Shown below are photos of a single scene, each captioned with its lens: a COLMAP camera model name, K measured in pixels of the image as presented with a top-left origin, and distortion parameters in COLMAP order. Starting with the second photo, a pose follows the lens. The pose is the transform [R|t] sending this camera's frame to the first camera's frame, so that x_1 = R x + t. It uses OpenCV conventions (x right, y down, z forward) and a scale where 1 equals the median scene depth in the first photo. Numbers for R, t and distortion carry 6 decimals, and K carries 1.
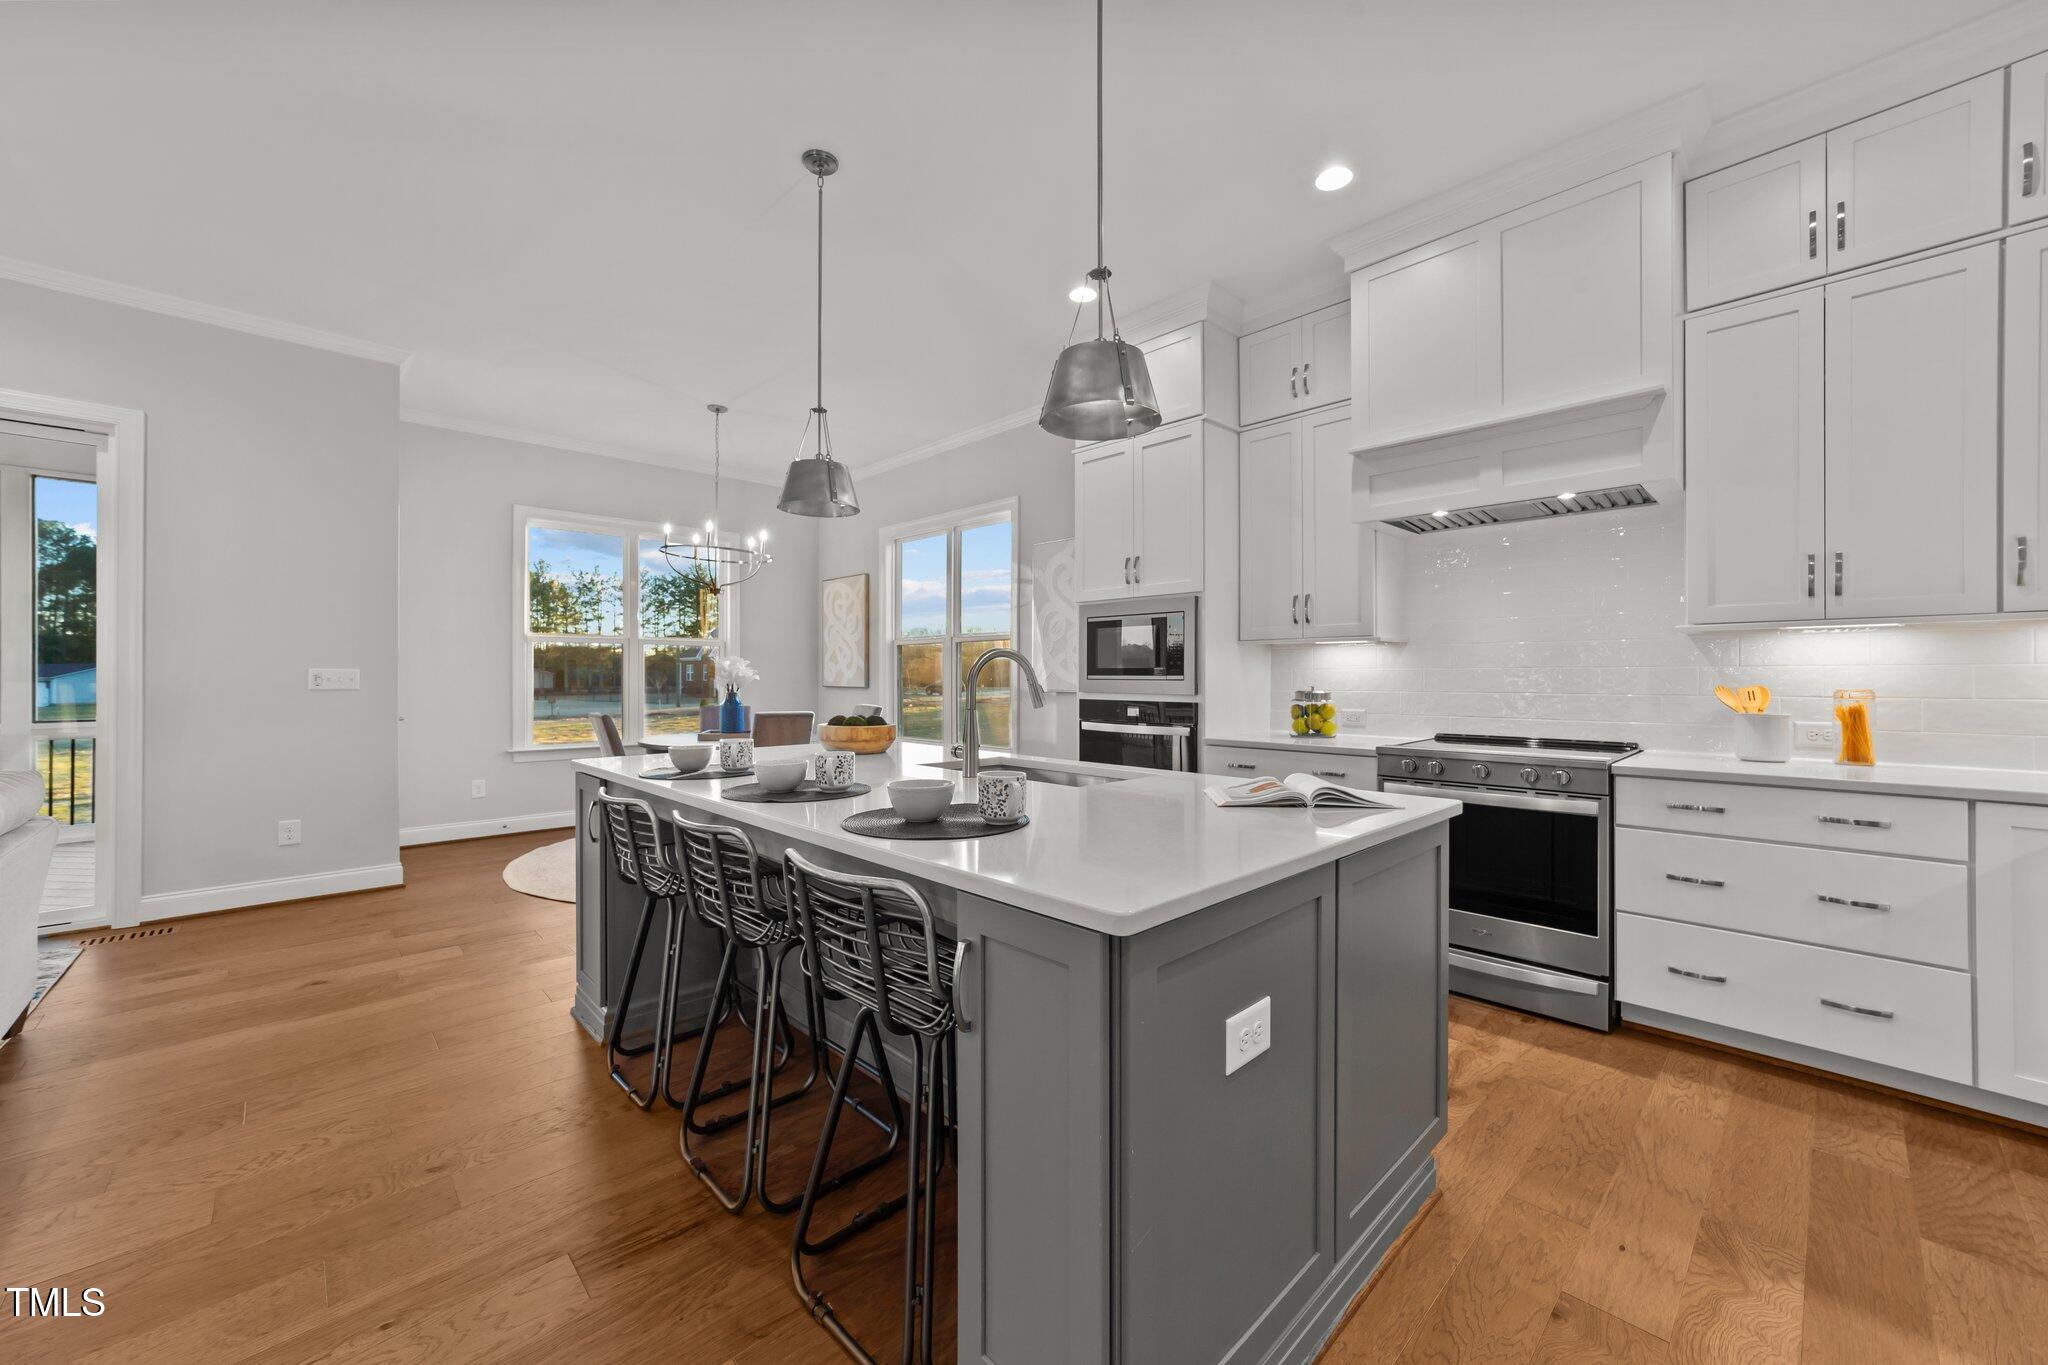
lens RADIAL K [[785.0, 0, 1025.5], [0, 785.0, 673.0], [0, 0, 1]] dist [-0.013557, 0.001906]
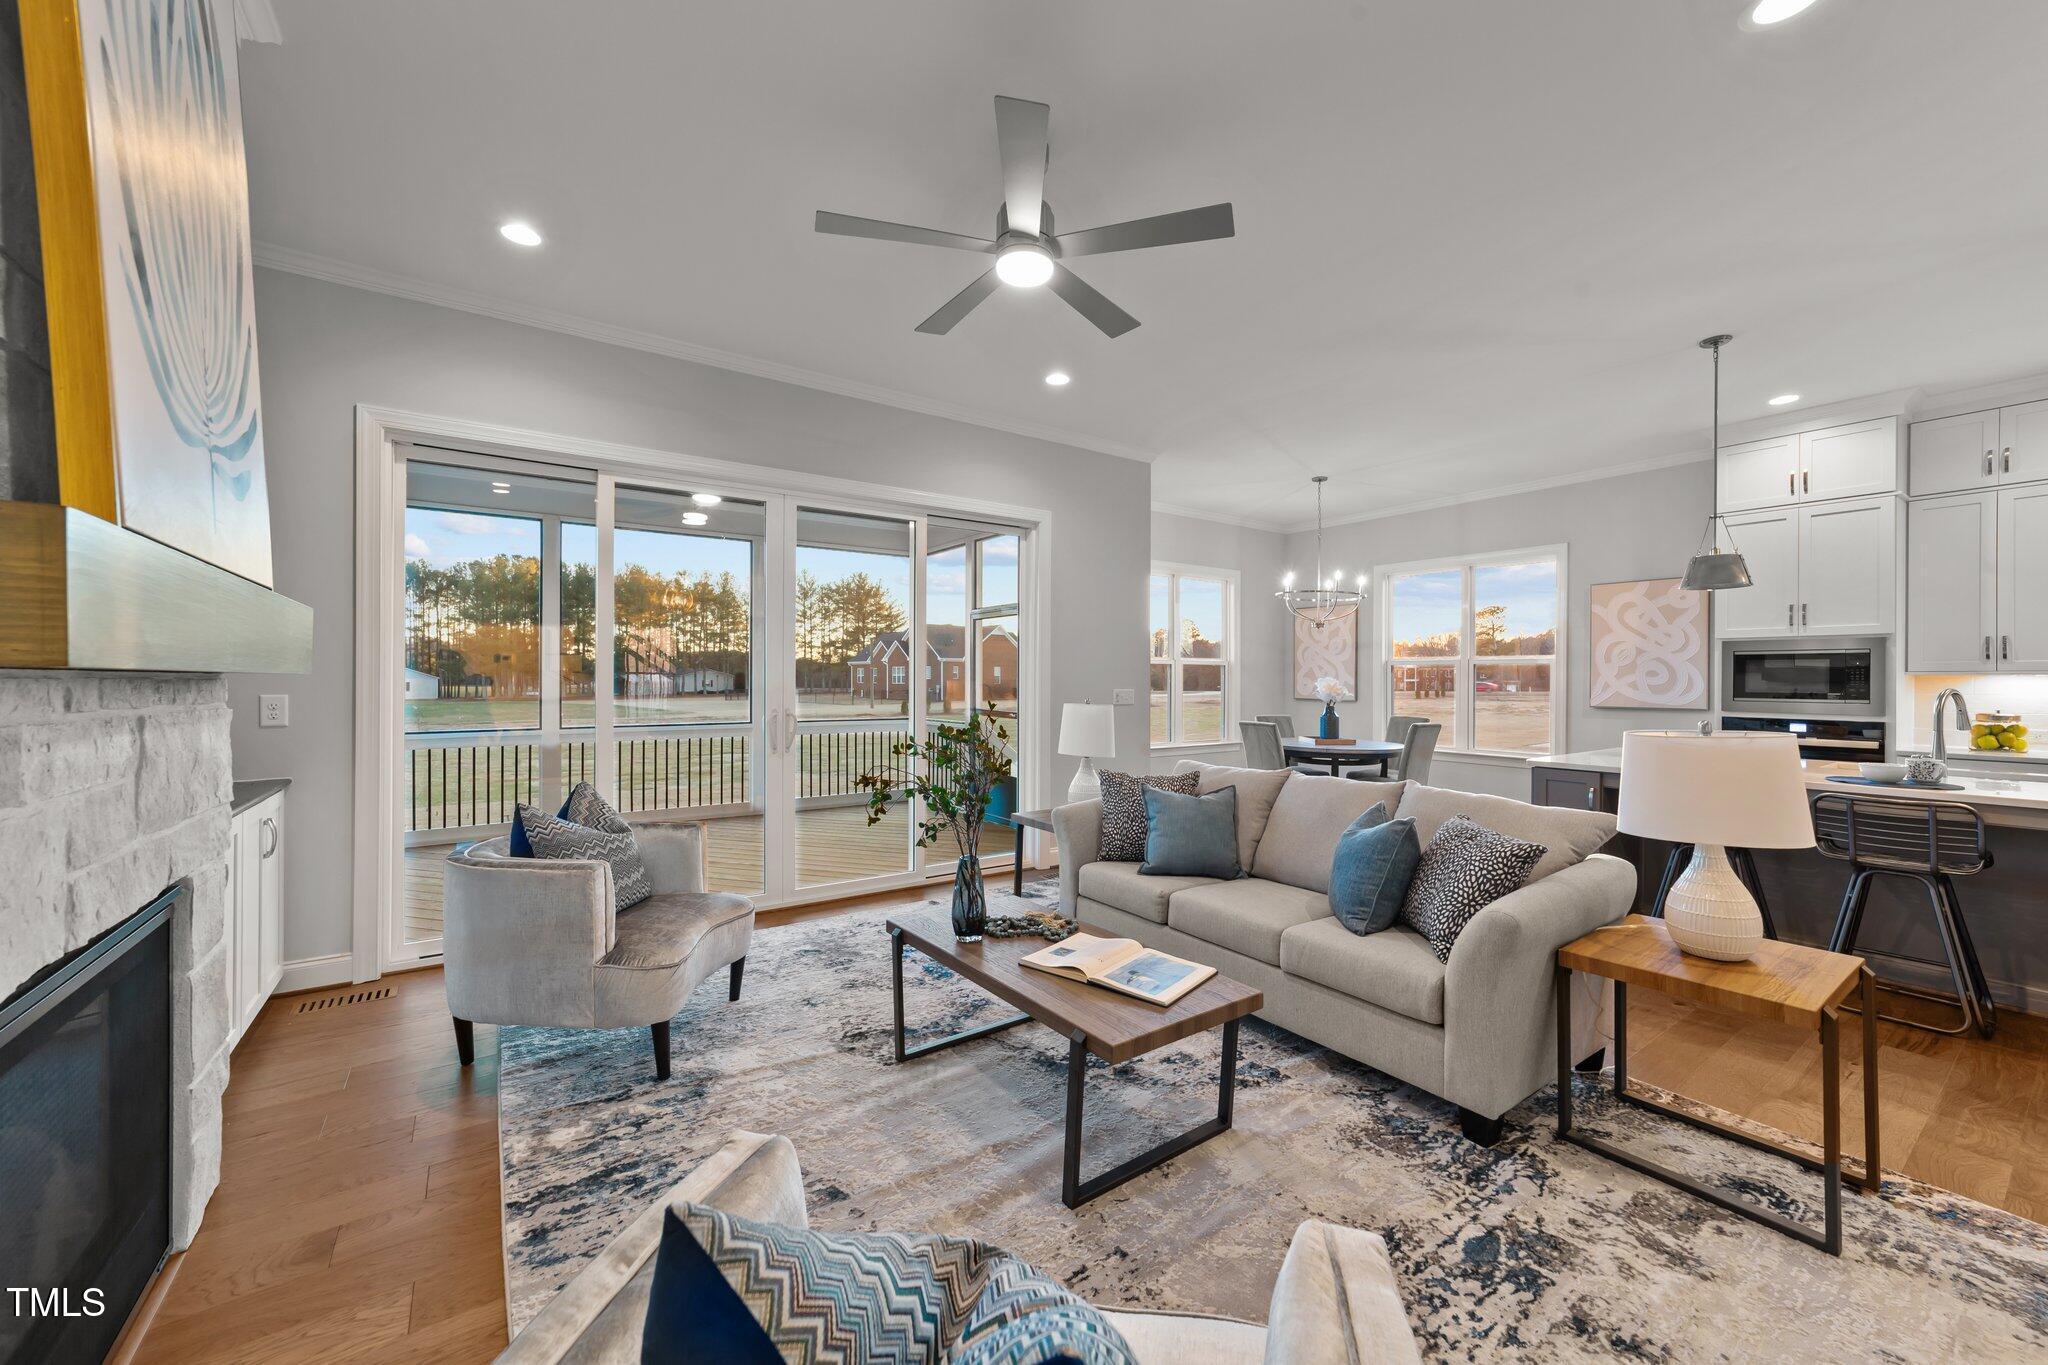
lens RADIAL K [[785.0, 0, 1021.8], [0, 785.0, 685.2], [0, 0, 1]] dist [-0.013557, 0.001906]
pose [[0.983698, 0.005305, -0.179751, -0.635759], [-0.003301, 0.999929, 0.011448, -0.021409], [0.179799, -0.010668, 0.983646, -0.322615]]
